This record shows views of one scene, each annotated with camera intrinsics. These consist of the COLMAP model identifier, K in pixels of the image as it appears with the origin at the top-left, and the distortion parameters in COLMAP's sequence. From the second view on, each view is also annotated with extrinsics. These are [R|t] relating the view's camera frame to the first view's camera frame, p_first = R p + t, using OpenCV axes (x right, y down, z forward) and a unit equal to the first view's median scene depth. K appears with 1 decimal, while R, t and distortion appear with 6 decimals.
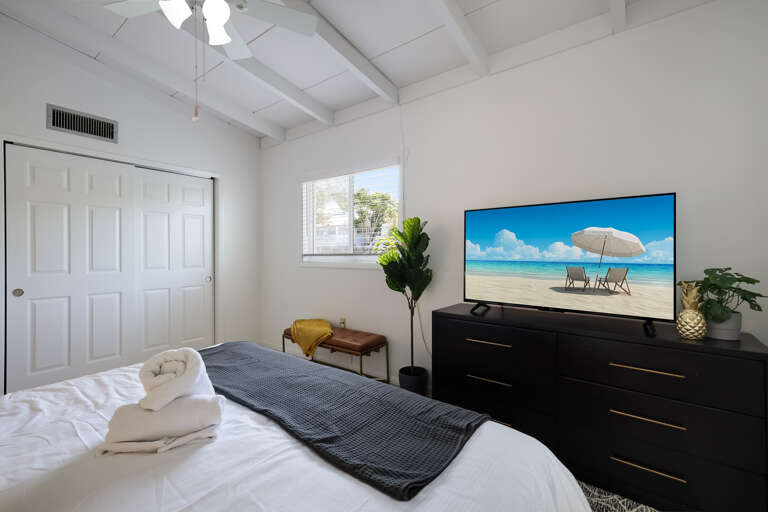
lens RADIAL K [[330.4, 0, 386.9], [0, 330.4, 253.4], [0, 0, 1]] dist [0.003831, -0.000238]
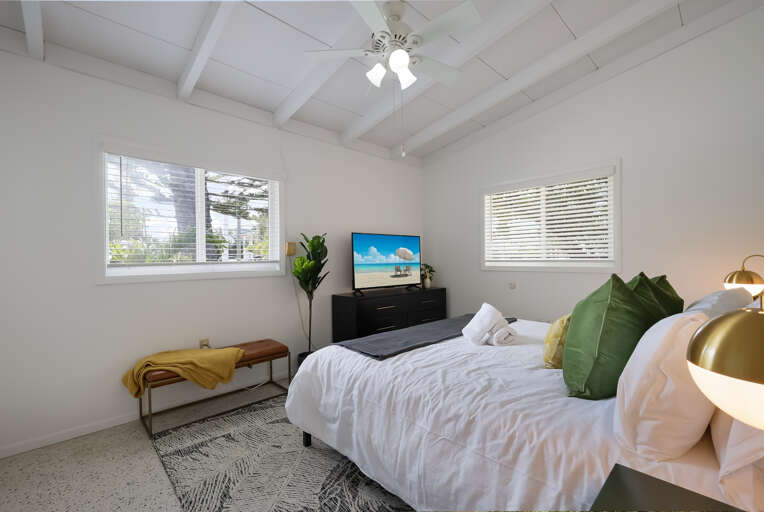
lens RADIAL K [[328.7, 0, 385.0], [0, 328.7, 258.1], [0, 0, 1]] dist [0.003831, -0.000238]
pose [[0.163919, -0.003636, 0.986467, -1.529648], [0.014608, 0.999893, 0.001259, -0.010472], [-0.986366, 0.014204, 0.163954, 0.702346]]
